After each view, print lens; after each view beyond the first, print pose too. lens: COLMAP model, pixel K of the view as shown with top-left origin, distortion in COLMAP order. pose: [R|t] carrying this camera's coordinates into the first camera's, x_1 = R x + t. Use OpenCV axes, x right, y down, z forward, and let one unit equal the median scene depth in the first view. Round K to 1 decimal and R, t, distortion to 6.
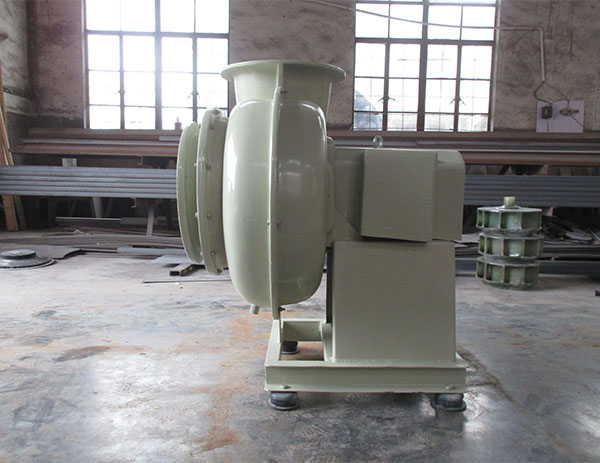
lens RADIAL K [[511.9, 0, 300.0], [0, 511.9, 231.5], [0, 0, 1]] dist [-0.002991, -0.002440]
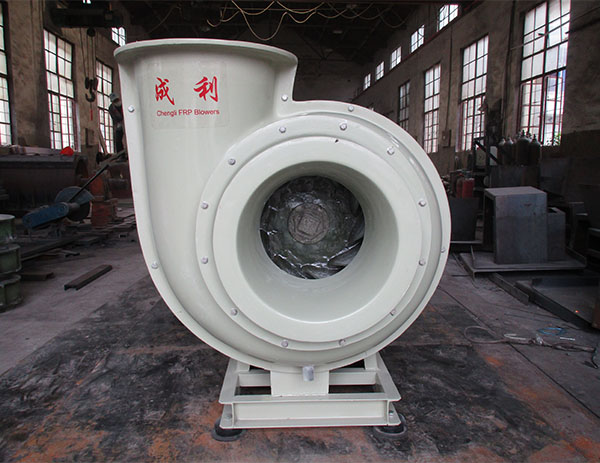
lens RADIAL K [[511.9, 0, 300.0], [0, 511.9, 231.5], [0, 0, 1]] dist [-0.002991, -0.002440]
pose [[-0.028219, -0.151262, 0.988091, -0.852659], [0.103690, 0.982709, 0.153400, -0.192476], [-0.994209, 0.106784, -0.012046, 1.023447]]
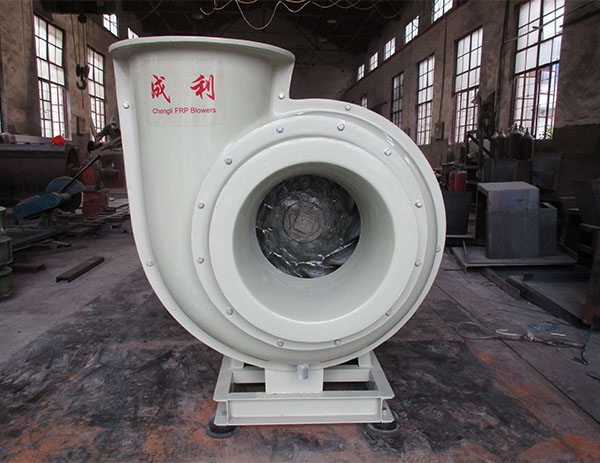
lens RADIAL K [[511.9, 0, 300.0], [0, 511.9, 231.5], [0, 0, 1]] dist [-0.002991, -0.002440]
pose [[-0.041830, -0.169651, 0.984616, -0.849635], [0.093743, 0.980465, 0.172918, -0.205463], [-0.994717, 0.099534, -0.025109, 1.027505]]
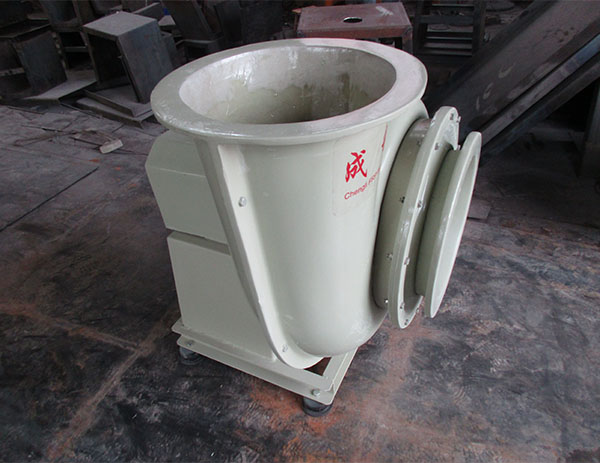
lens RADIAL K [[462.2, 0, 300.0], [0, 462.2, 231.5], [0, 0, 1]] dist [0.001917, 0.001402]
pose [[-0.892895, -0.230924, 0.386539, -0.261203], [0.108566, 0.722727, 0.682553, -0.552185], [-0.436980, 0.651414, -0.620249, 1.513977]]
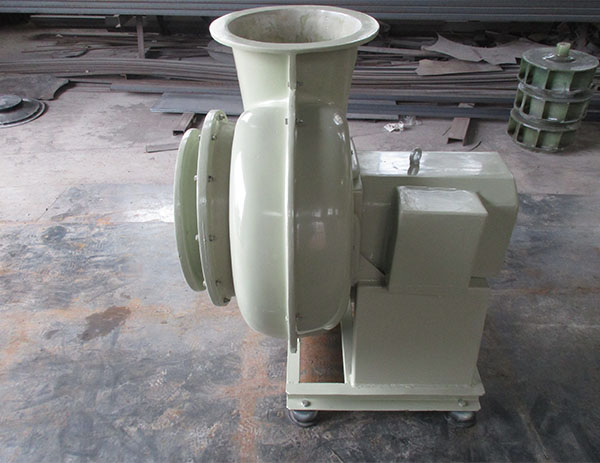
lens RADIAL K [[511.9, 0, 300.0], [0, 511.9, 231.5], [0, 0, 1]] dist [-0.002991, -0.002440]
pose [[0.999815, -0.003677, -0.018860, -0.018019], [0.012703, 0.862920, 0.505180, -0.476680], [0.014417, -0.505327, 0.862808, 0.239675]]
